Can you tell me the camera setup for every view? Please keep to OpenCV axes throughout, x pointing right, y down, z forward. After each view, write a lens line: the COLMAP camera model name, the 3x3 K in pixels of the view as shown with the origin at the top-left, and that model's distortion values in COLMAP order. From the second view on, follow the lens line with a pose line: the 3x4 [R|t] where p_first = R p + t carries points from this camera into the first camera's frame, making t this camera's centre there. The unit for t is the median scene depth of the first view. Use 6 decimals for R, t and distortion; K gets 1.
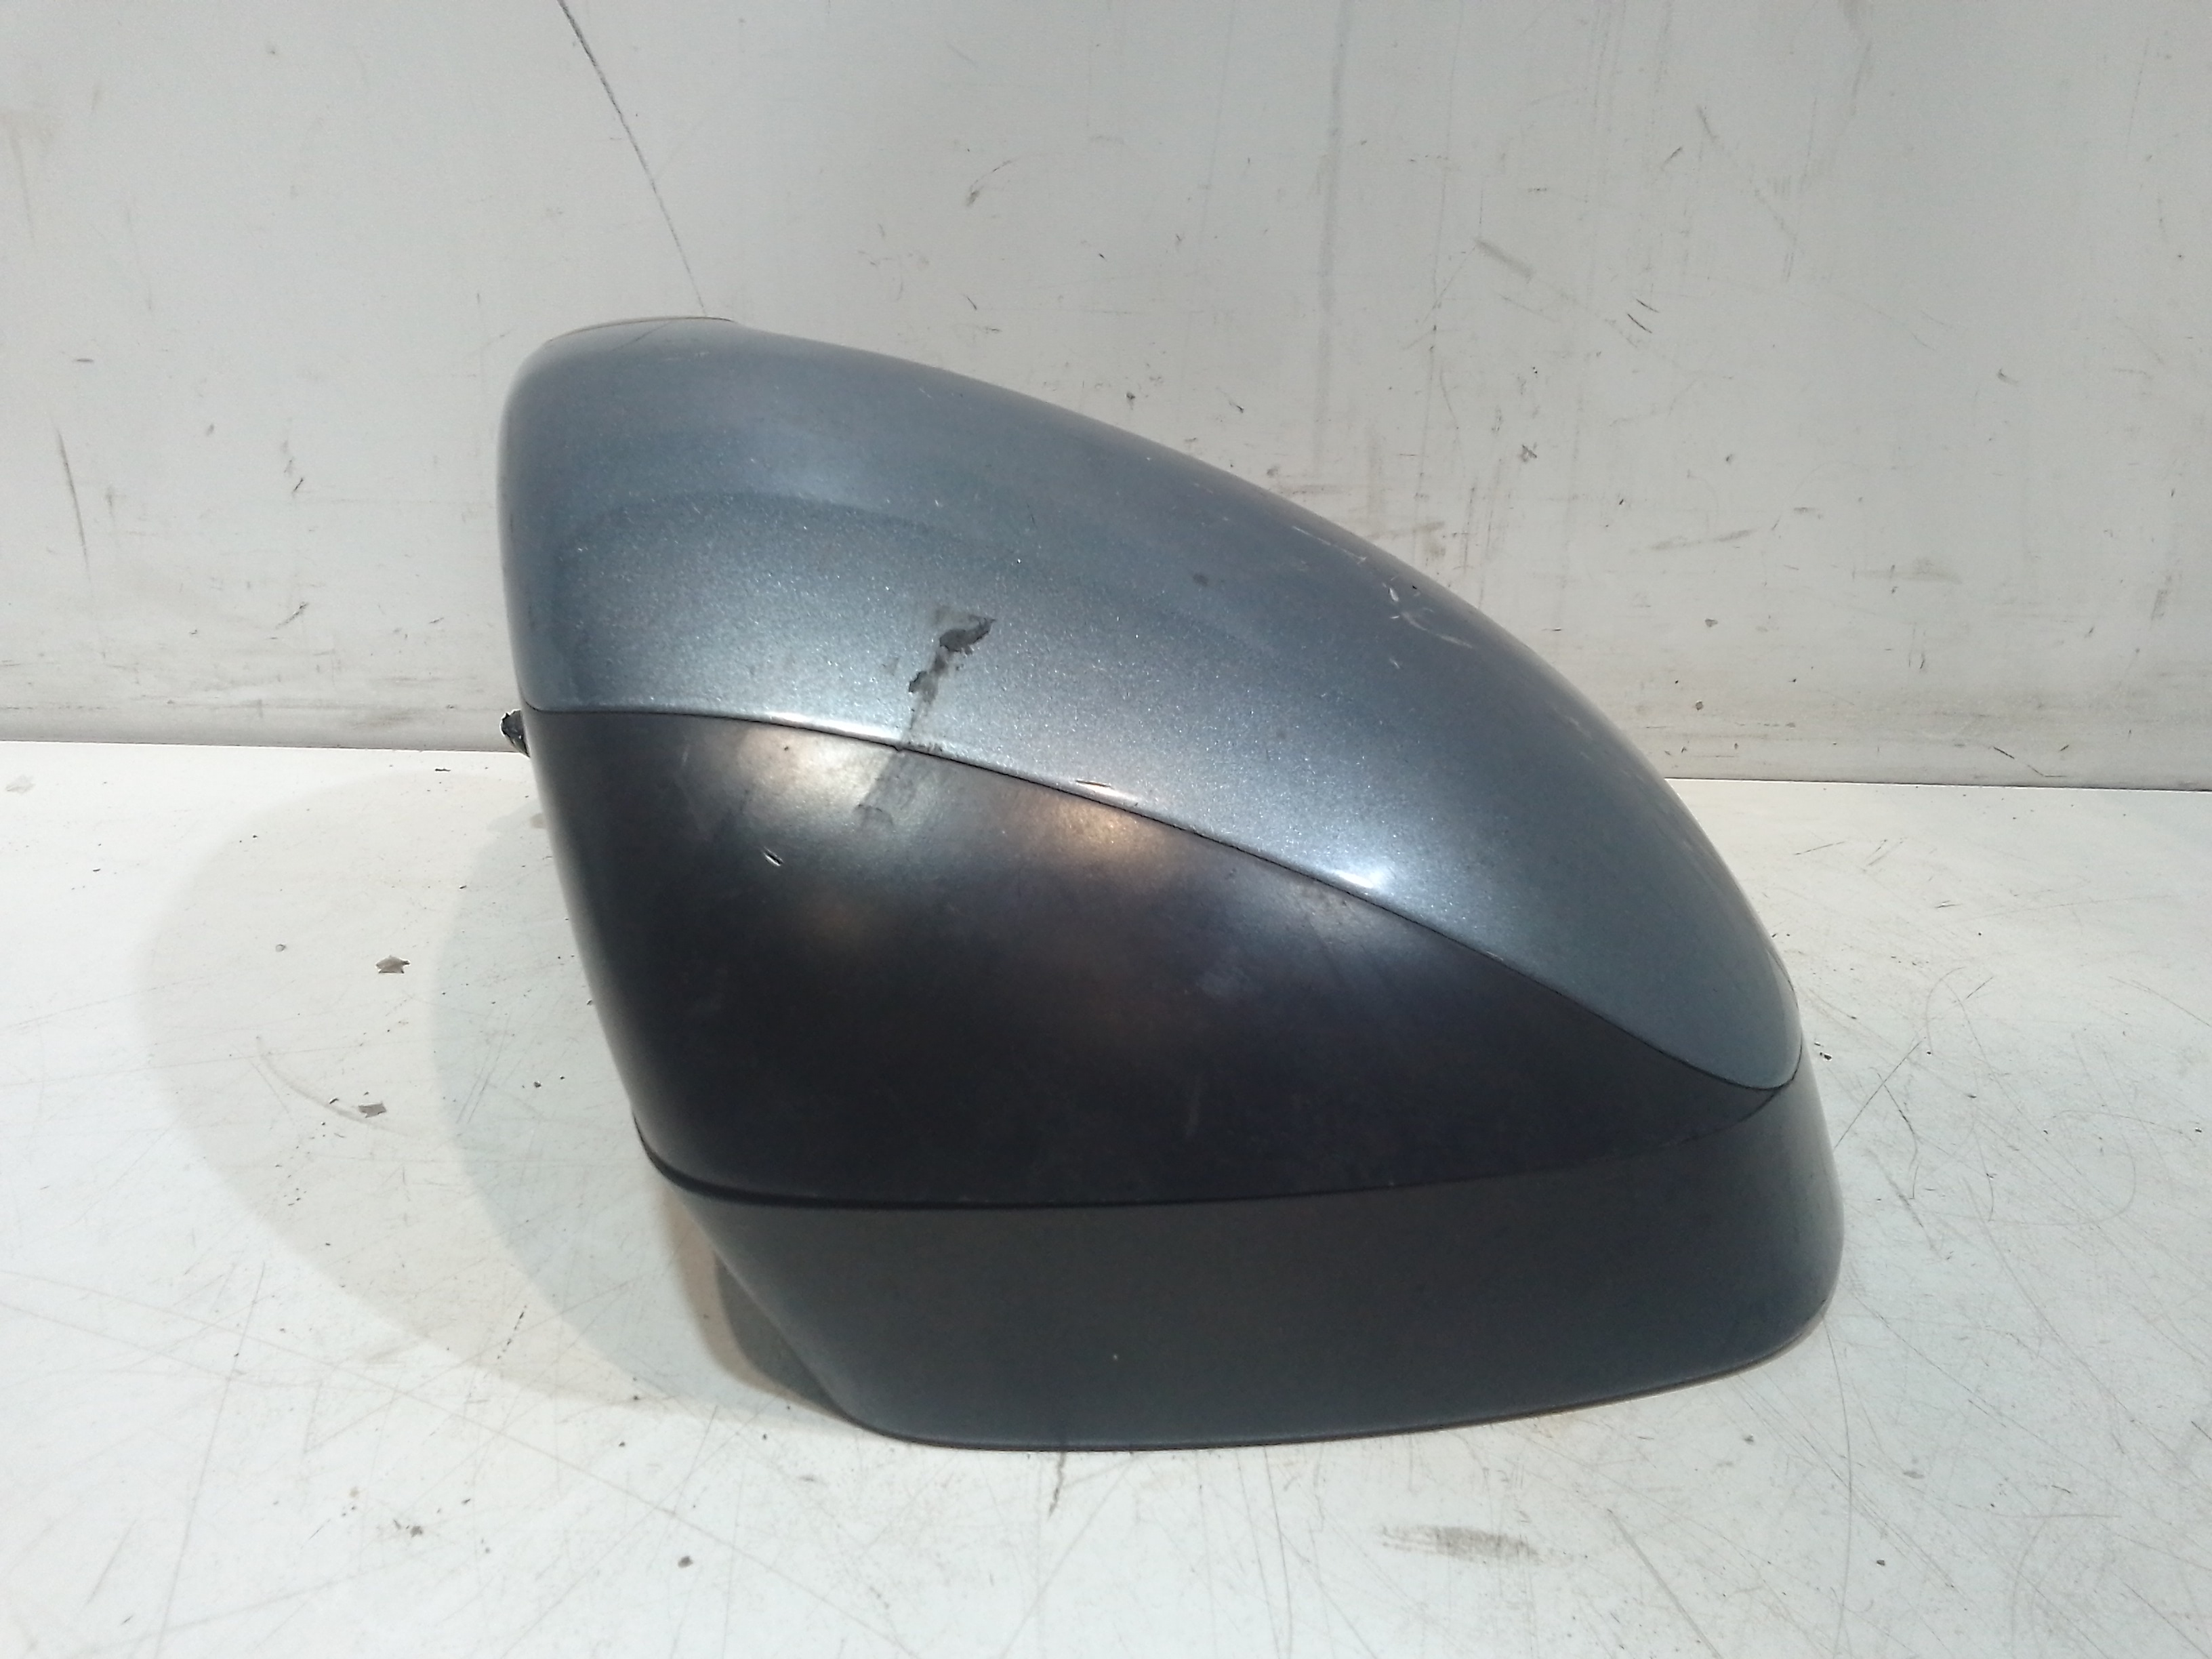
lens RADIAL K [[1725.0, 0, 1105.2], [0, 1725.0, 839.3], [0, 0, 1]] dist [0.073902, -0.119817]
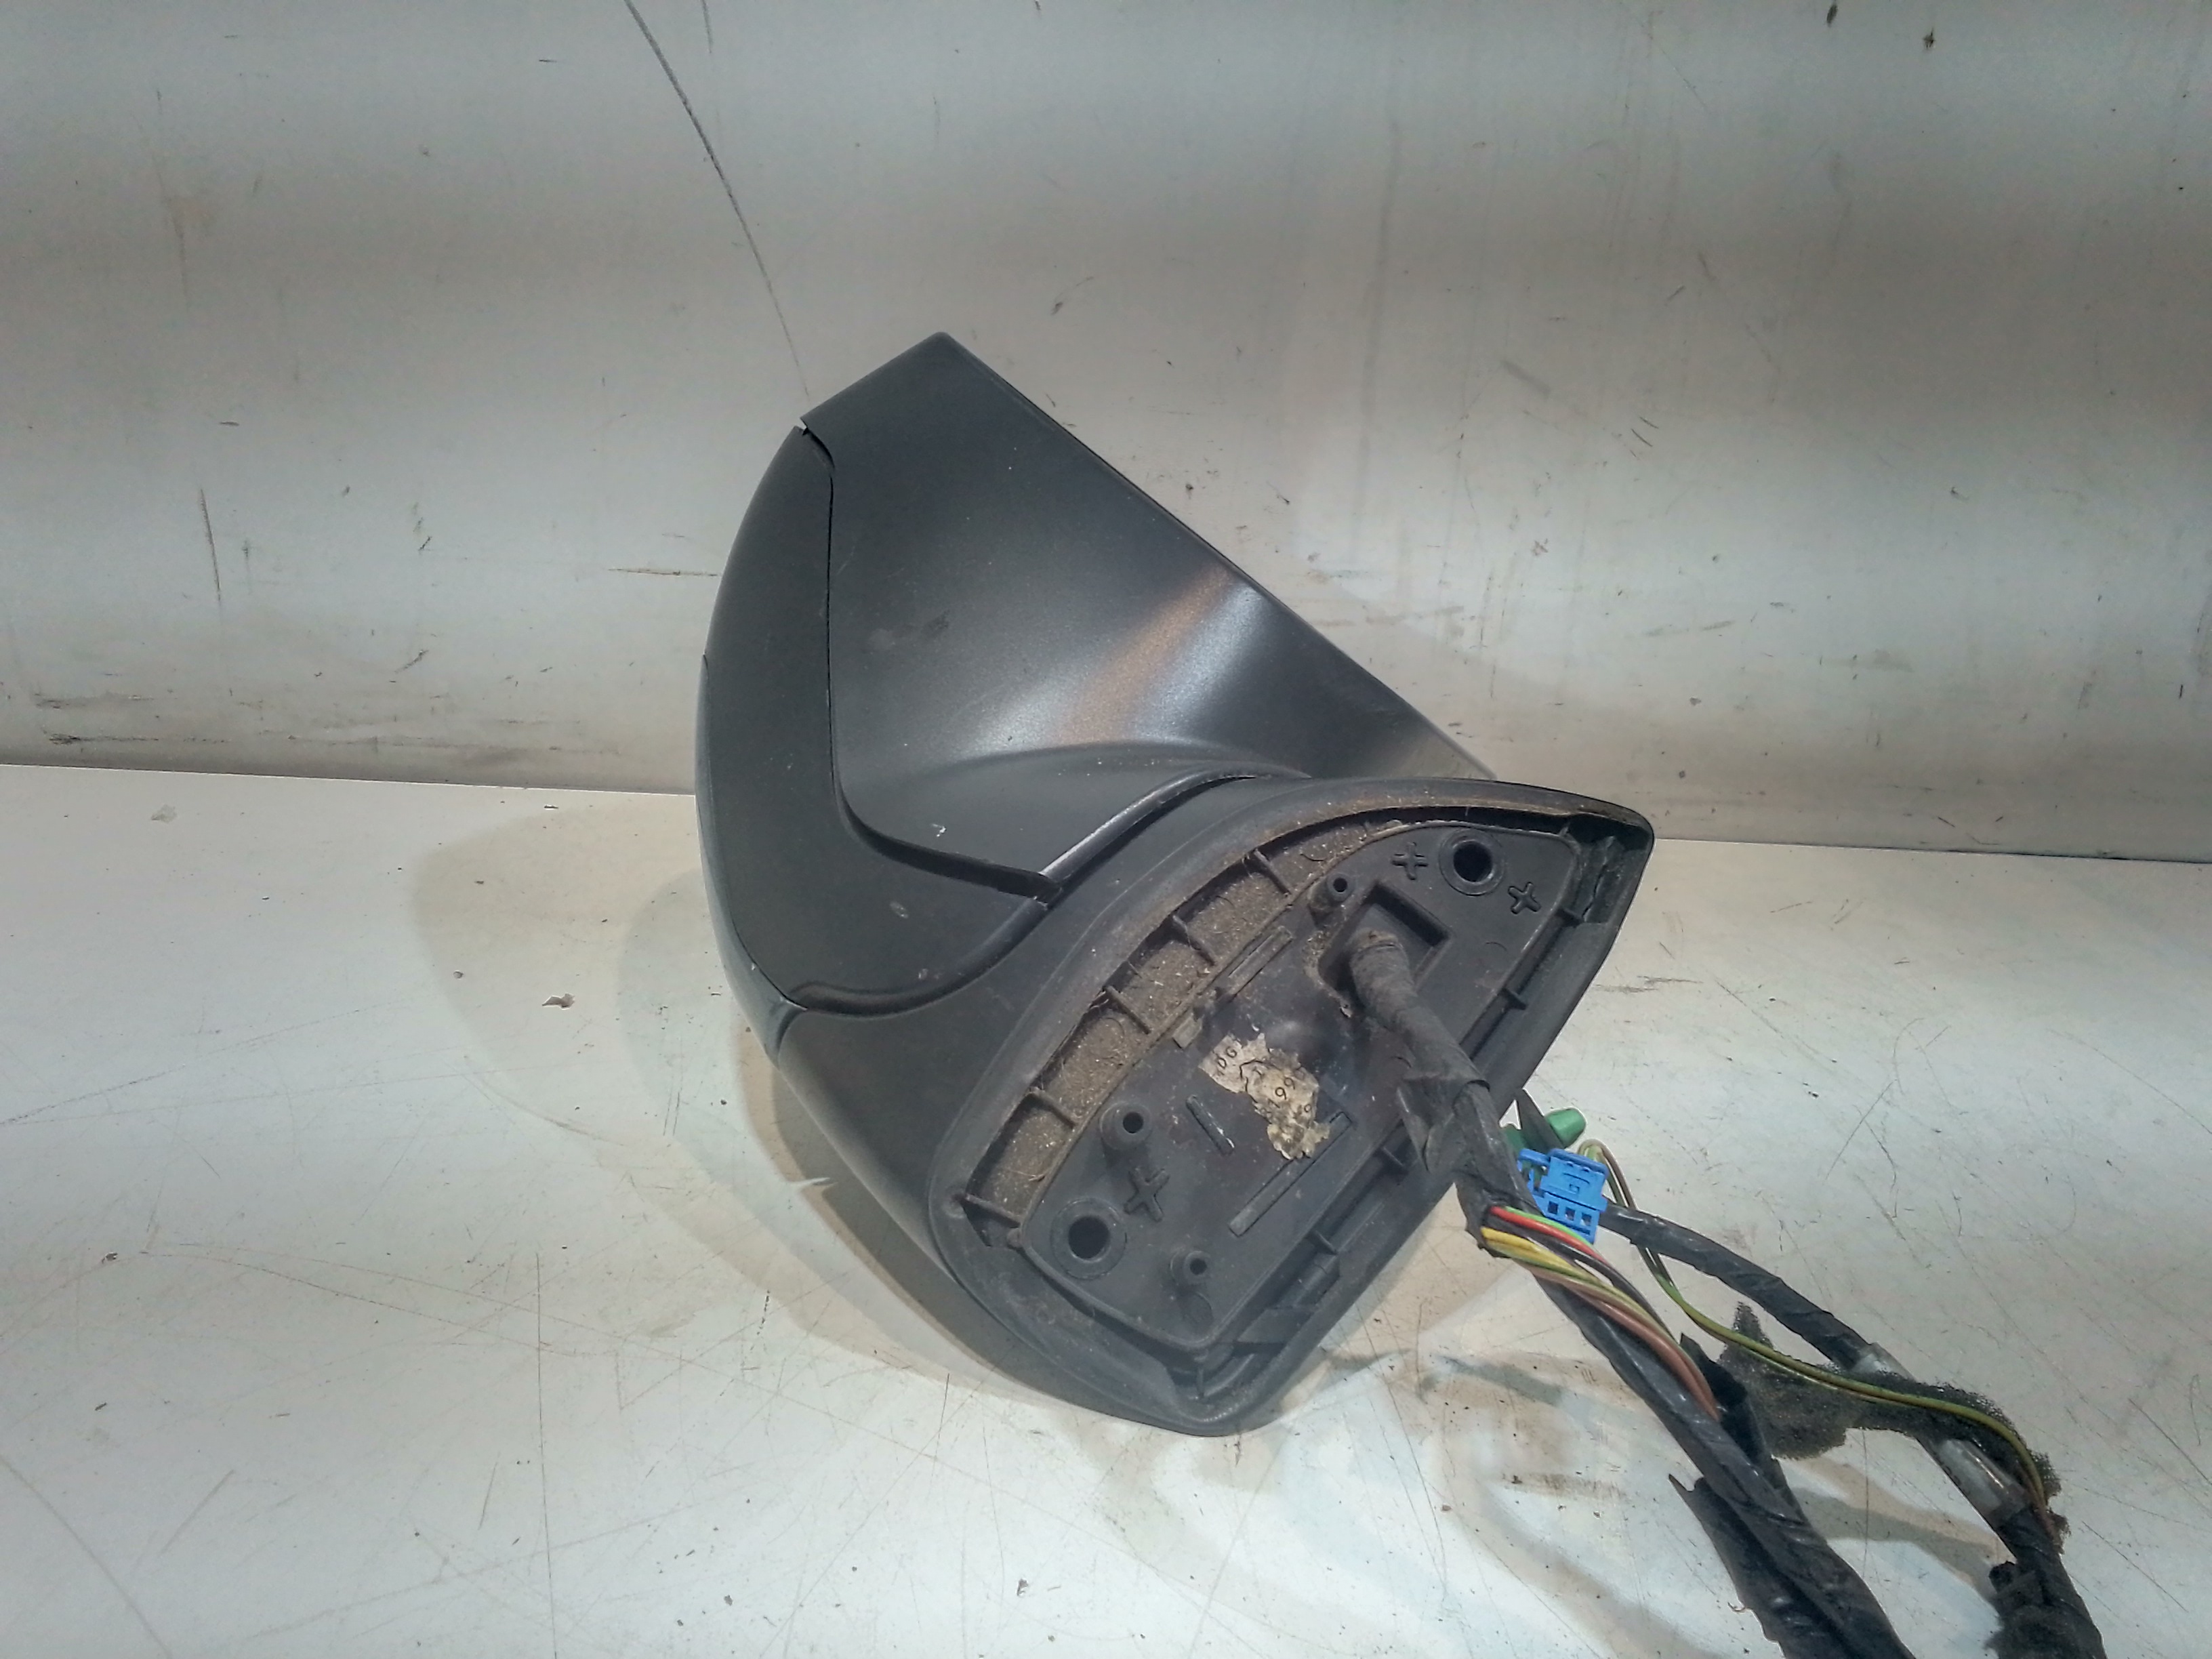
lens RADIAL K [[1725.0, 0, 1105.2], [0, 1725.0, 839.3], [0, 0, 1]] dist [0.073902, -0.119817]
pose [[0.998626, 0.022267, 0.047437, -0.091710], [-0.021957, 0.999734, -0.007041, -0.021438], [-0.047582, 0.005990, 0.998849, -0.112039]]
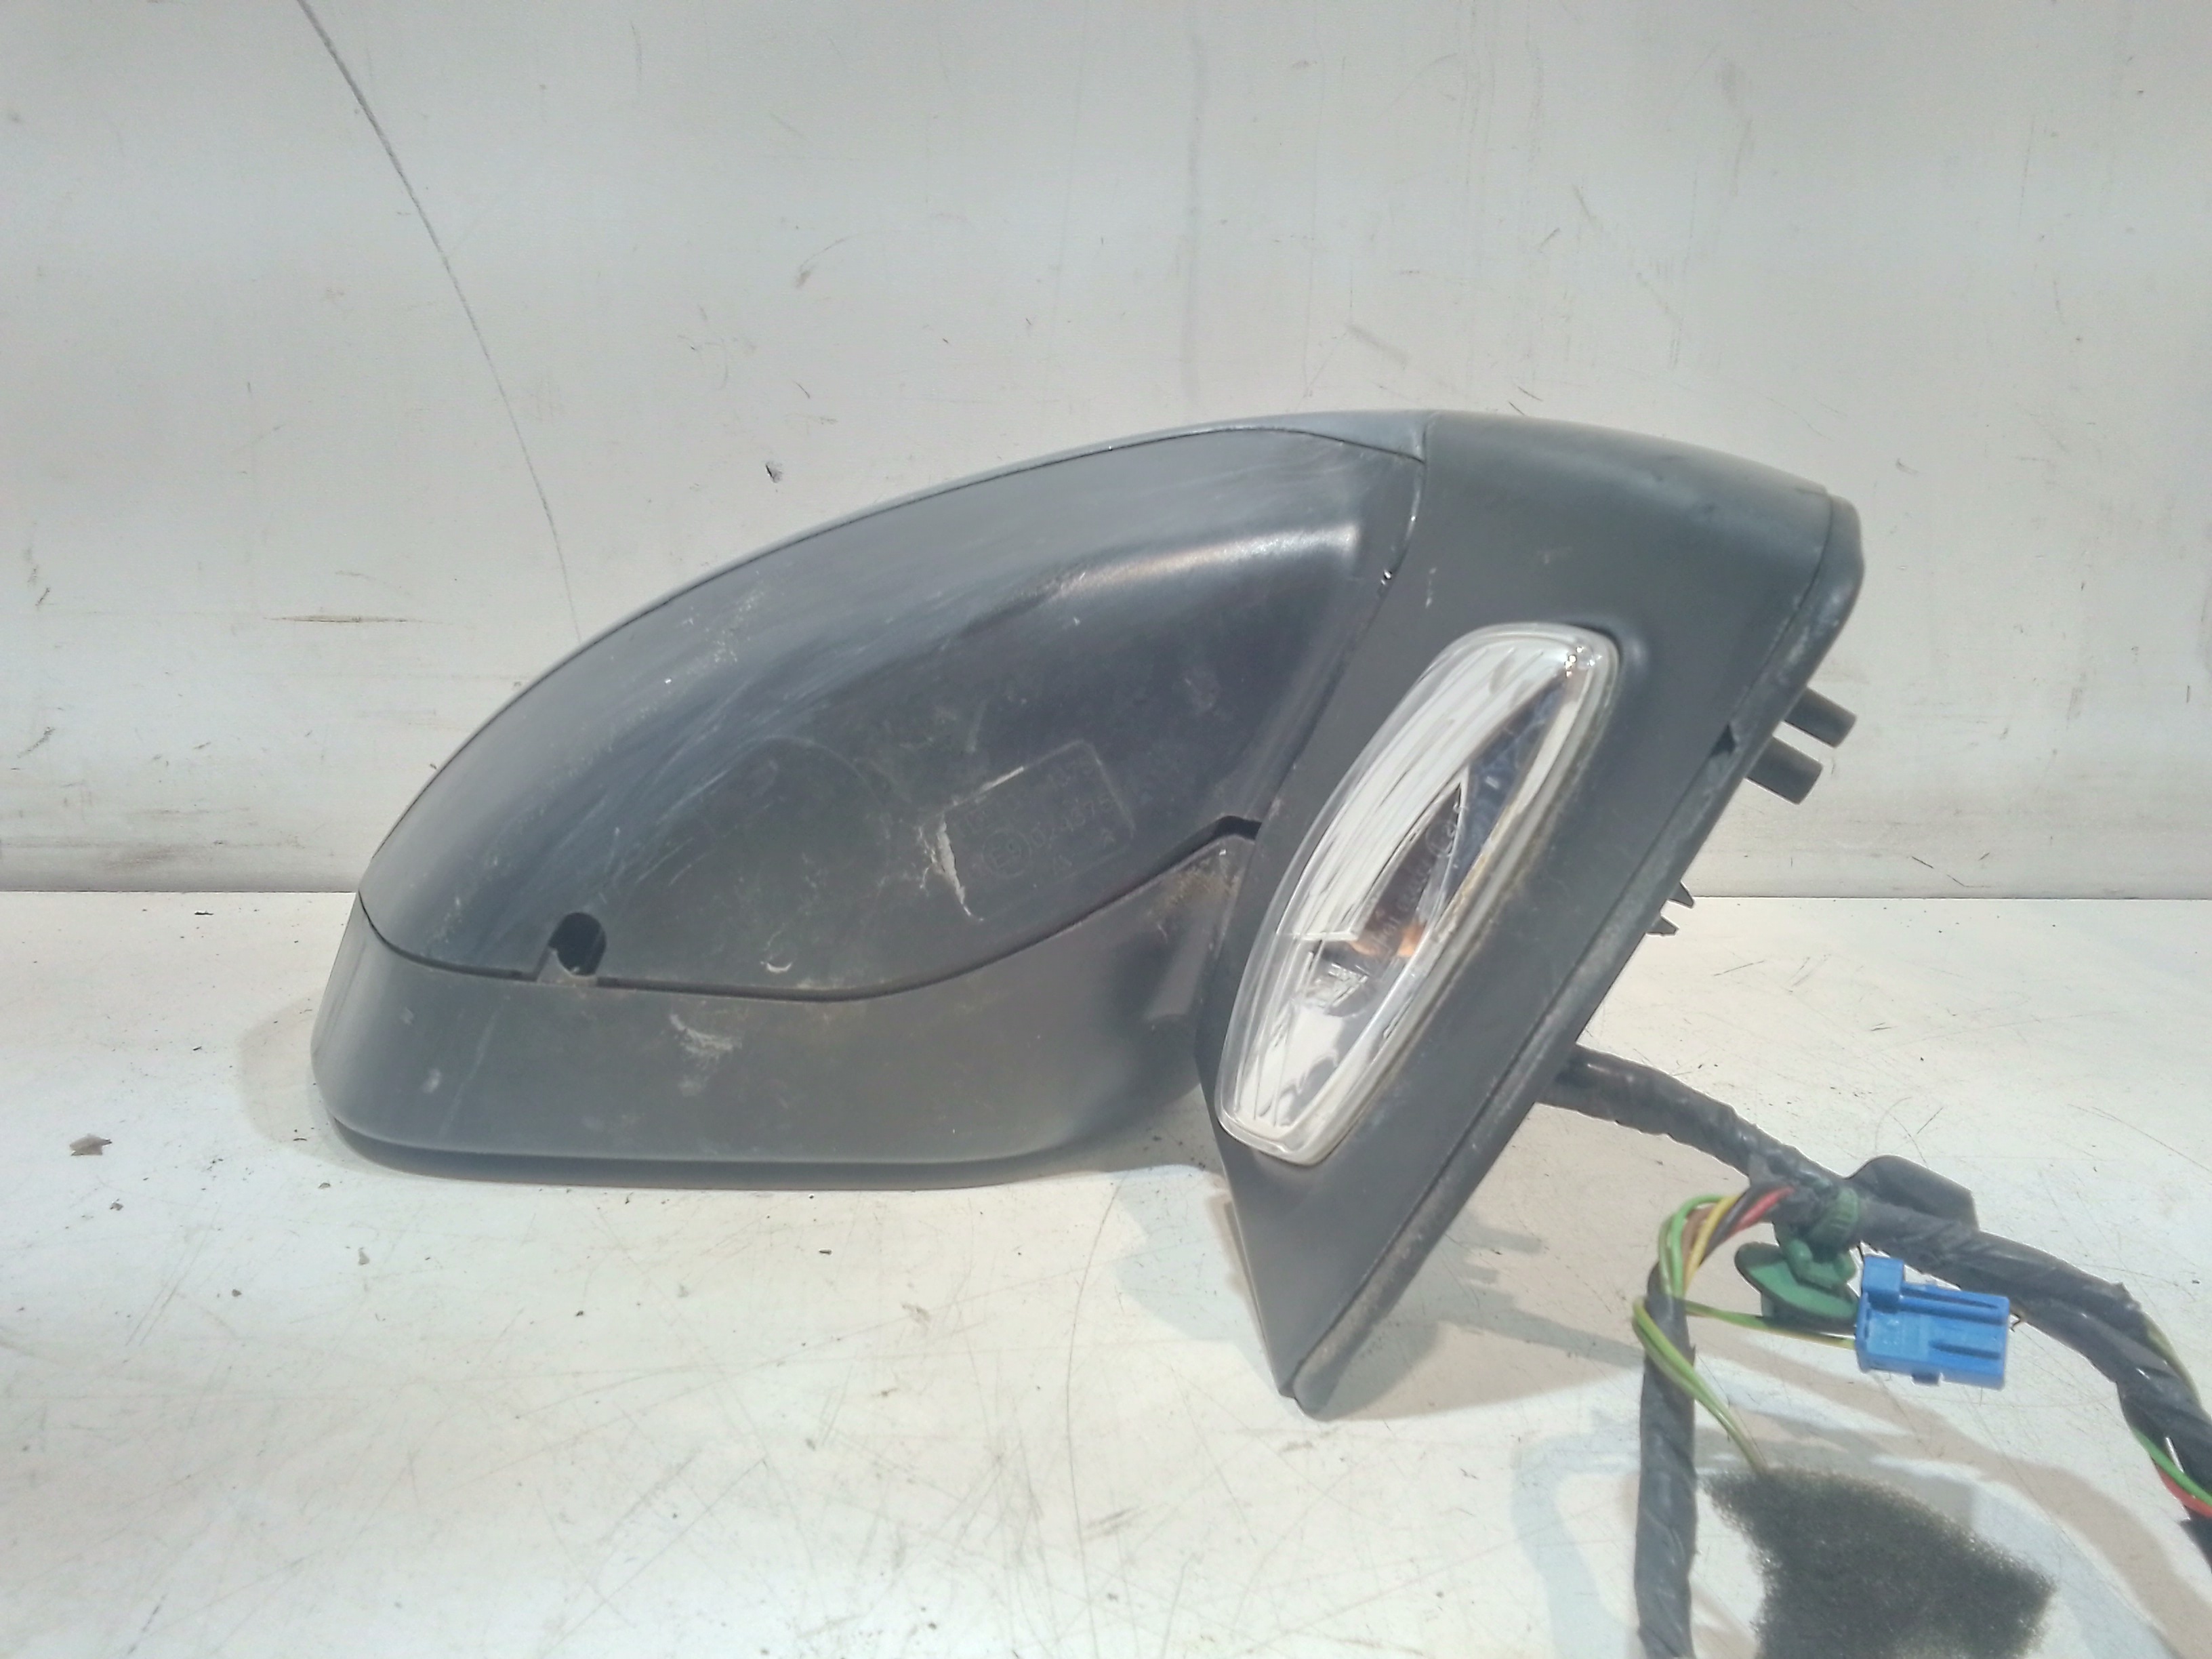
lens RADIAL K [[1725.0, 0, 1105.2], [0, 1725.0, 839.3], [0, 0, 1]] dist [0.073902, -0.119817]
pose [[0.998181, -0.017765, 0.057604, 0.025270], [0.022242, 0.996703, -0.078030, 0.001574], [-0.056028, 0.079169, 0.995285, 0.102121]]
